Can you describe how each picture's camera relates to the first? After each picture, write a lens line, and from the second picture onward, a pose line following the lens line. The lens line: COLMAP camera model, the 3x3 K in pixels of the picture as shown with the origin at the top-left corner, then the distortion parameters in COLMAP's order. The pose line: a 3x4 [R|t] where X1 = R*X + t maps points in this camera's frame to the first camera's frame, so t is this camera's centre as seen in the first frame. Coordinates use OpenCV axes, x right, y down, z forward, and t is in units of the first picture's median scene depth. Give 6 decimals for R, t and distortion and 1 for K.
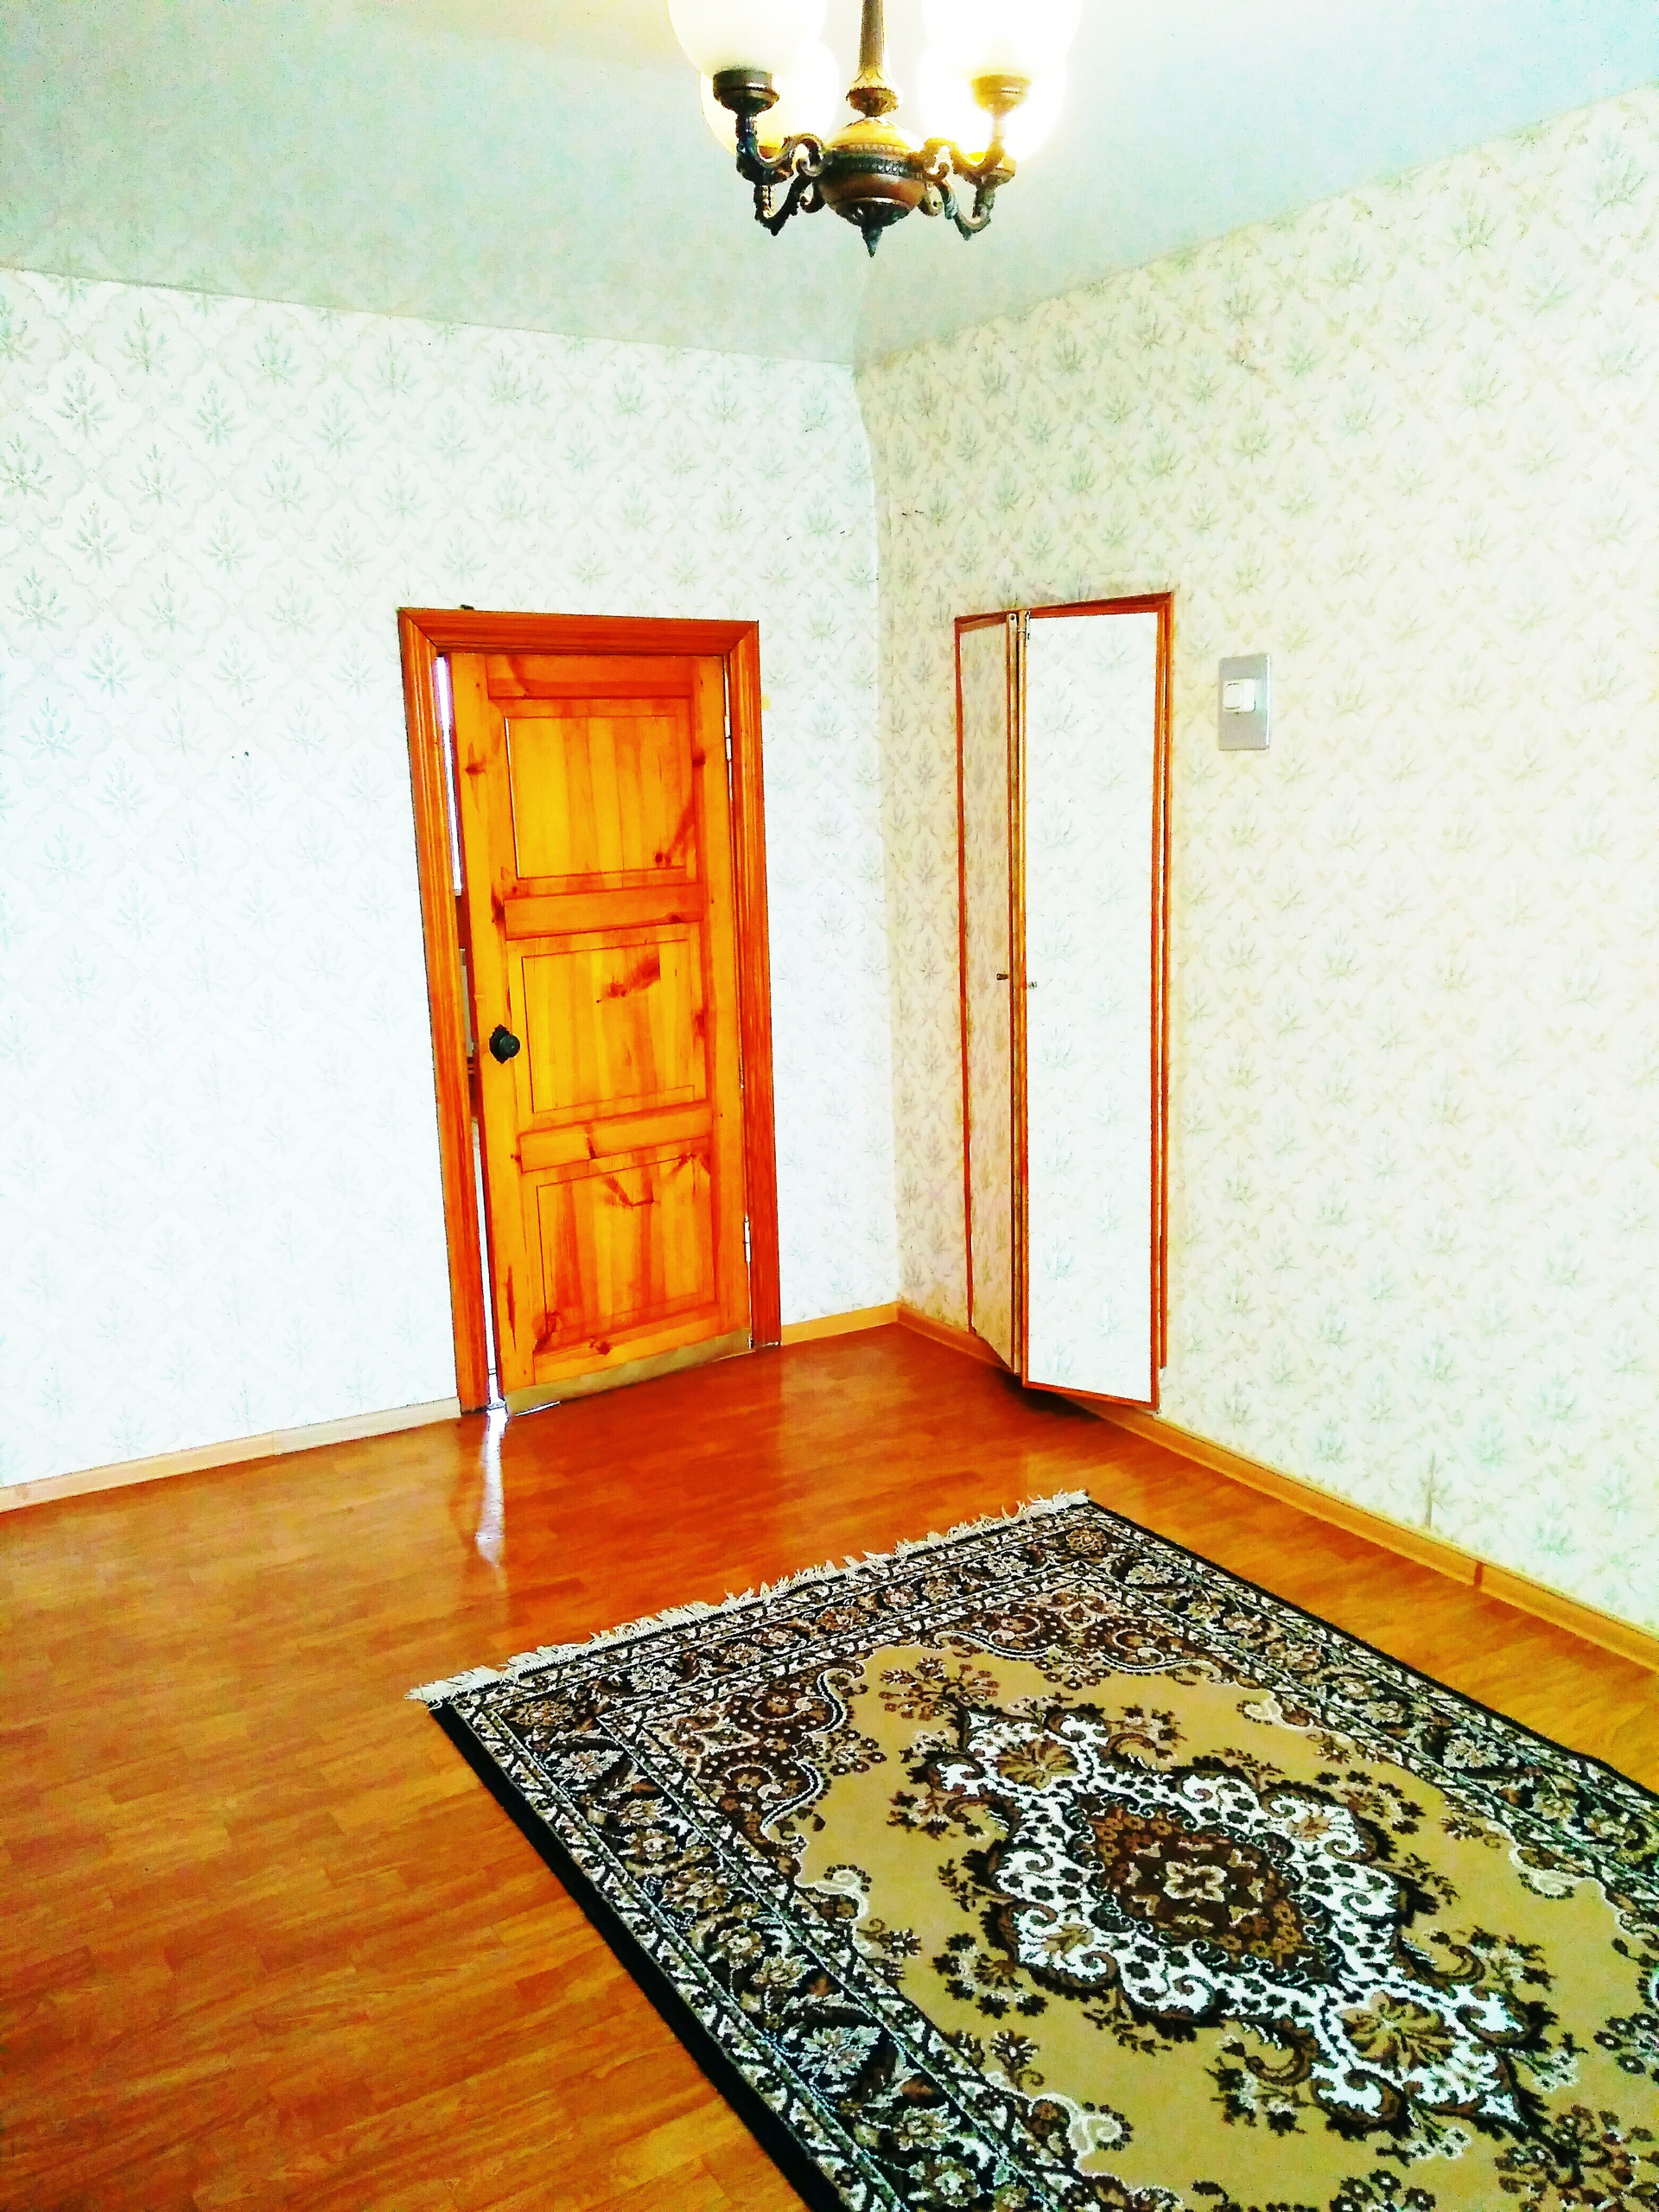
lens RADIAL K [[1743.8, 0, 820.8], [0, 1743.8, 1100.5], [0, 0, 1]] dist [0.077850, -0.090225]
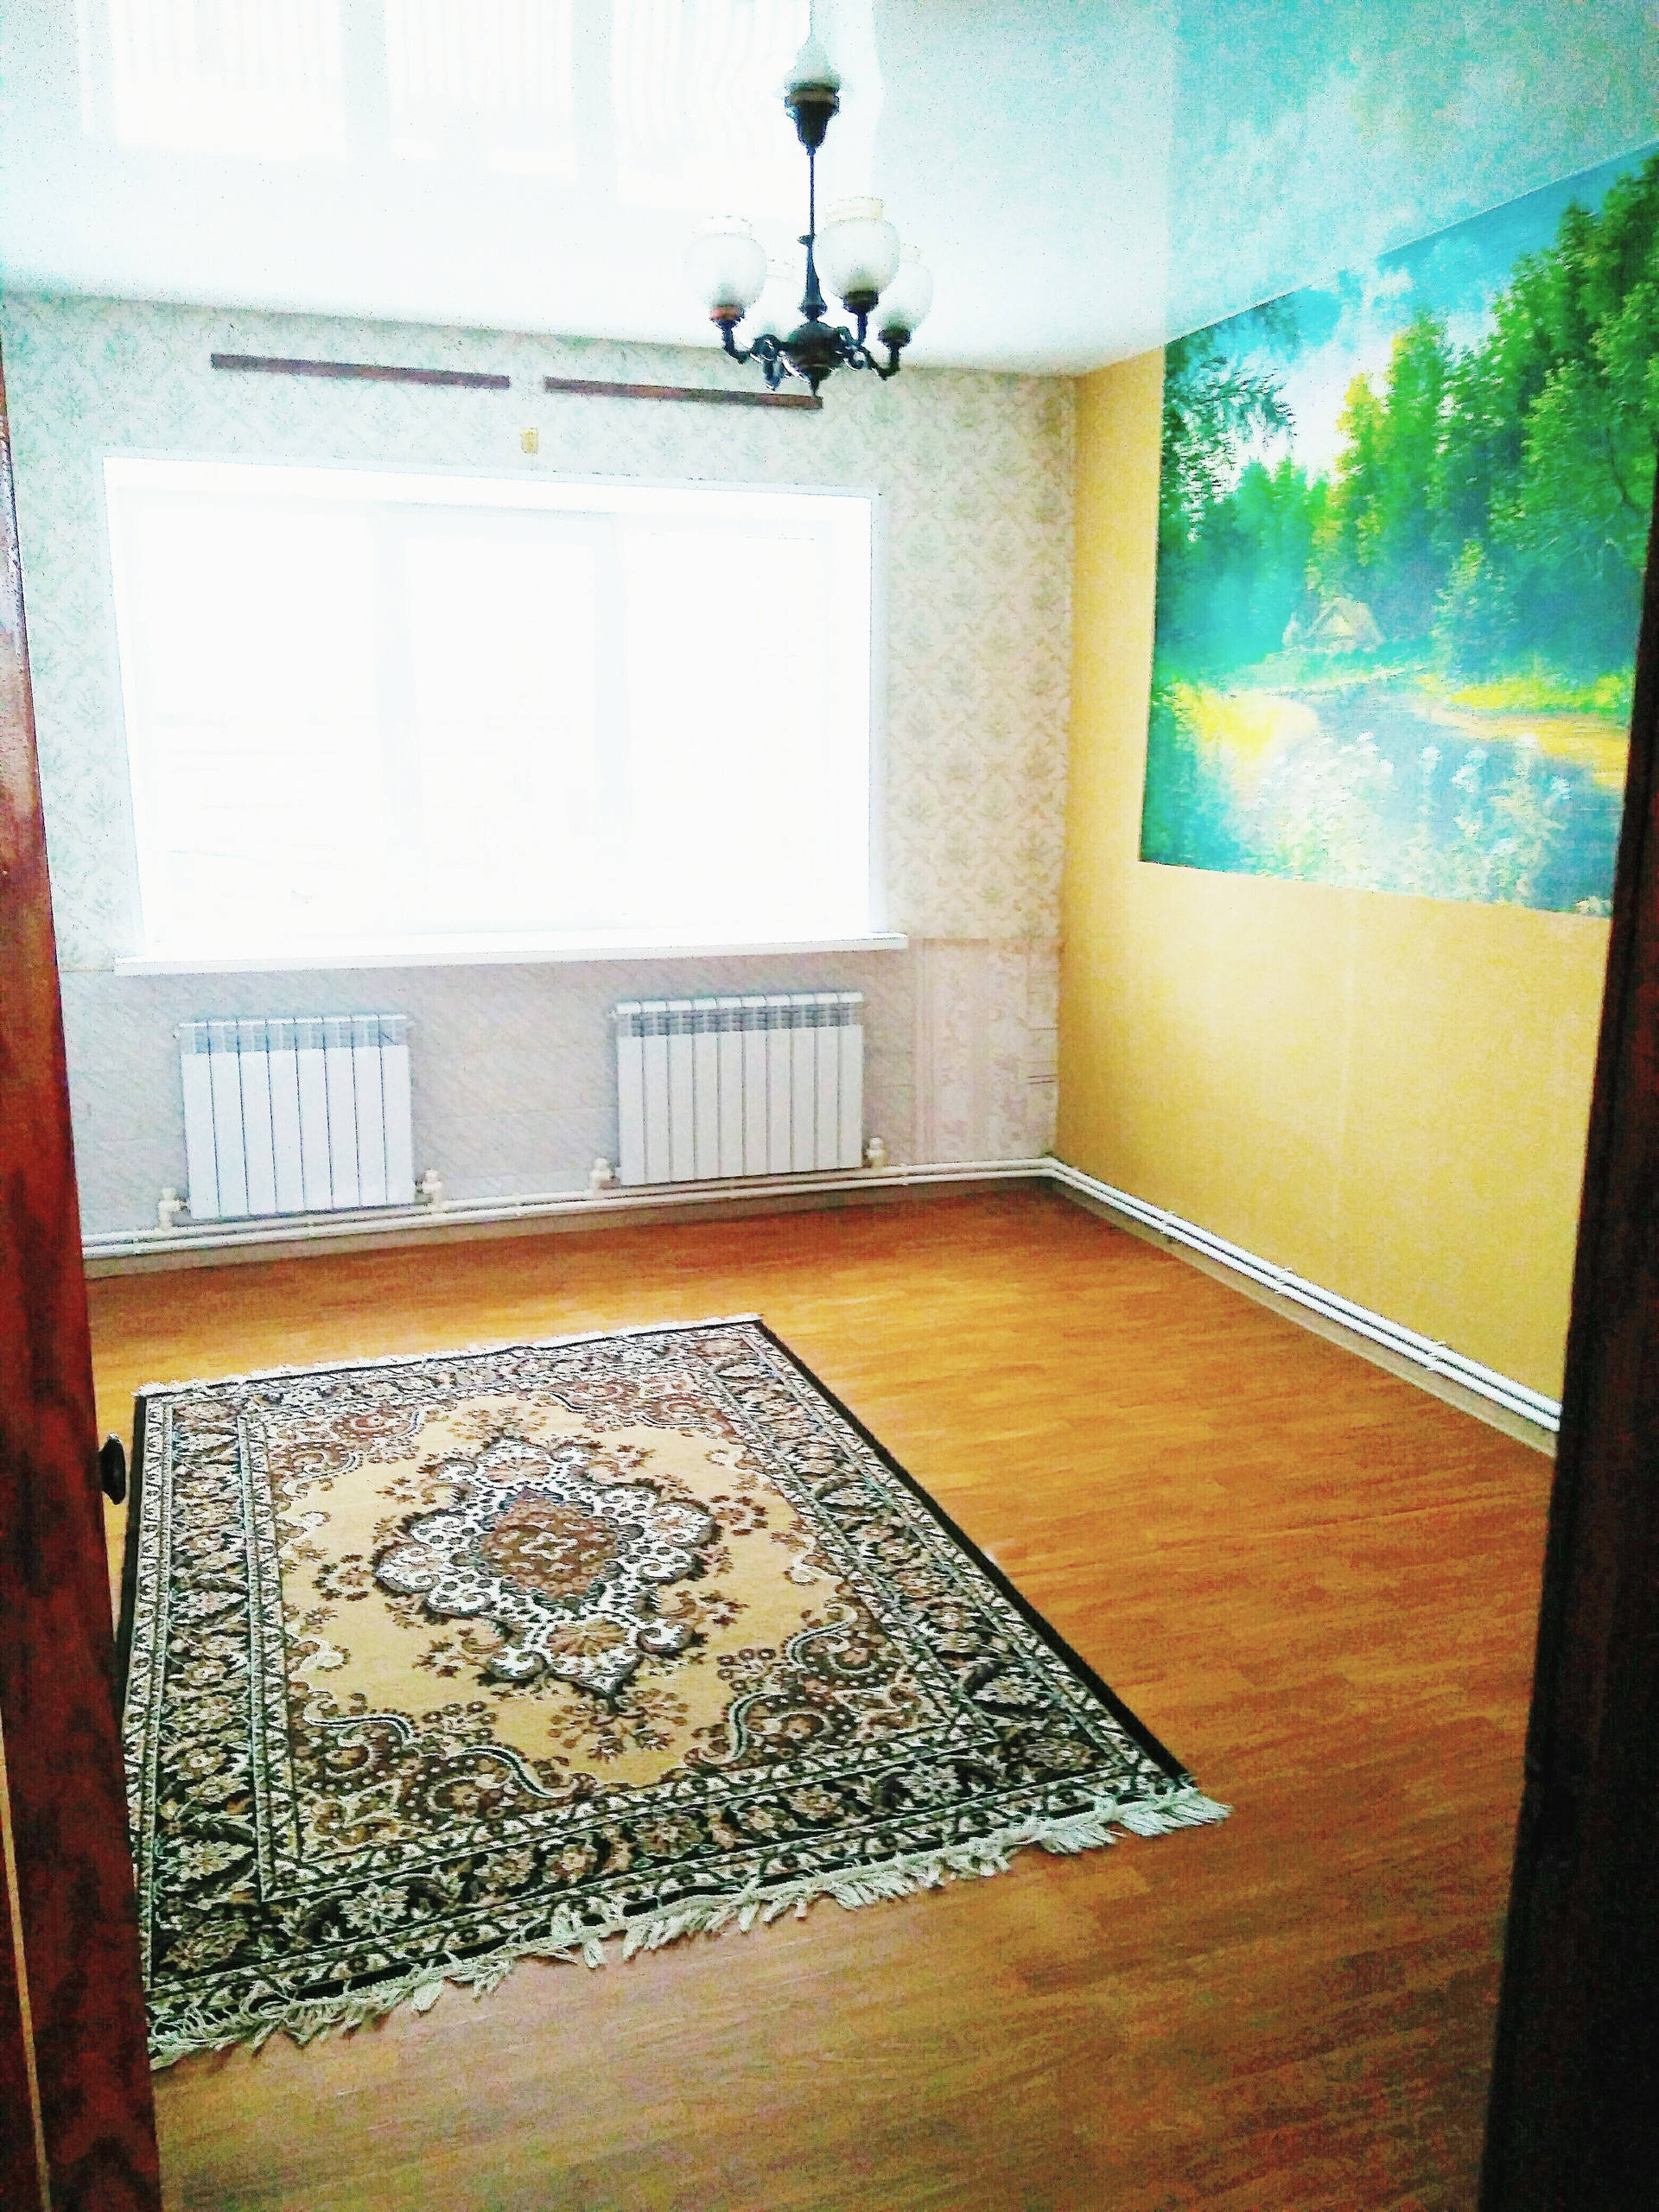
lens RADIAL K [[1743.8, 0, 820.8], [0, 1743.8, 1100.5], [0, 0, 1]] dist [0.077850, -0.090225]
pose [[-0.973791, -0.024862, 0.226084, -0.243260], [0.064702, 0.922660, 0.380149, -0.310610], [-0.218050, 0.384813, -0.896869, 1.768635]]
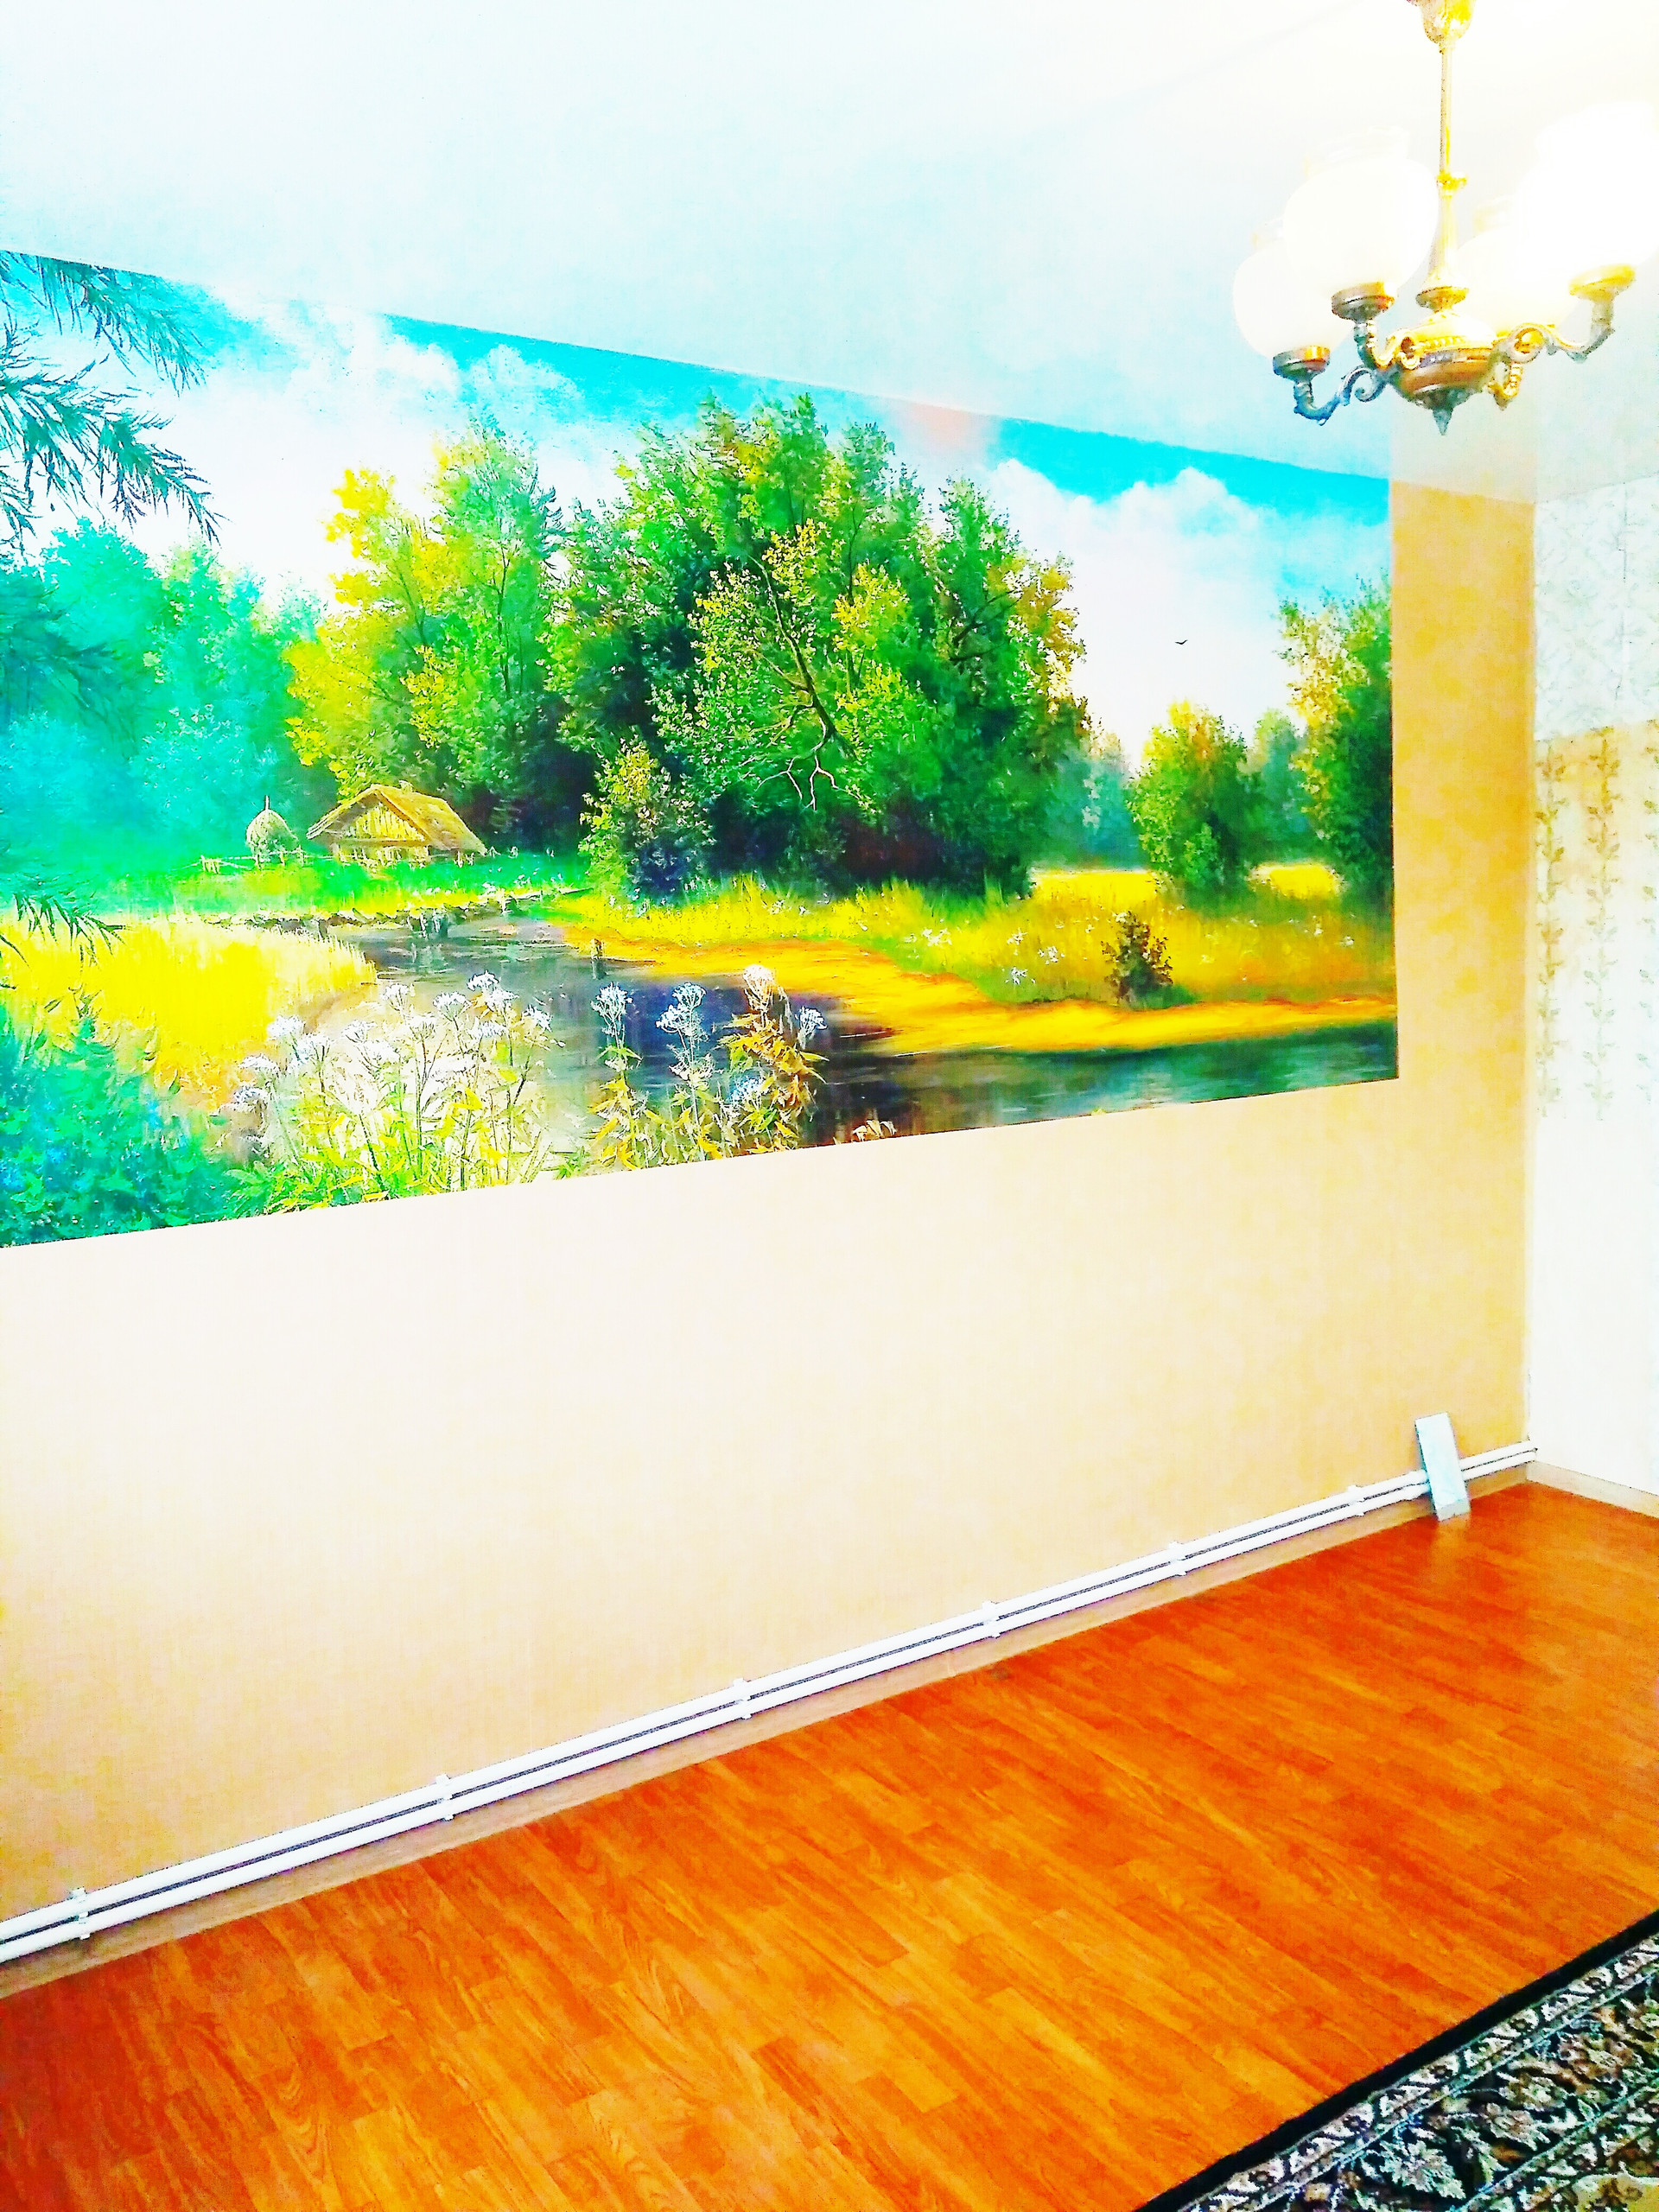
lens RADIAL K [[1743.8, 0, 820.8], [0, 1743.8, 1100.5], [0, 0, 1]] dist [0.077850, -0.090225]
pose [[0.027422, 0.128457, -0.991336, 0.708245], [-0.163655, 0.978905, 0.122319, -0.095212], [0.986137, 0.158882, 0.047866, 0.400809]]
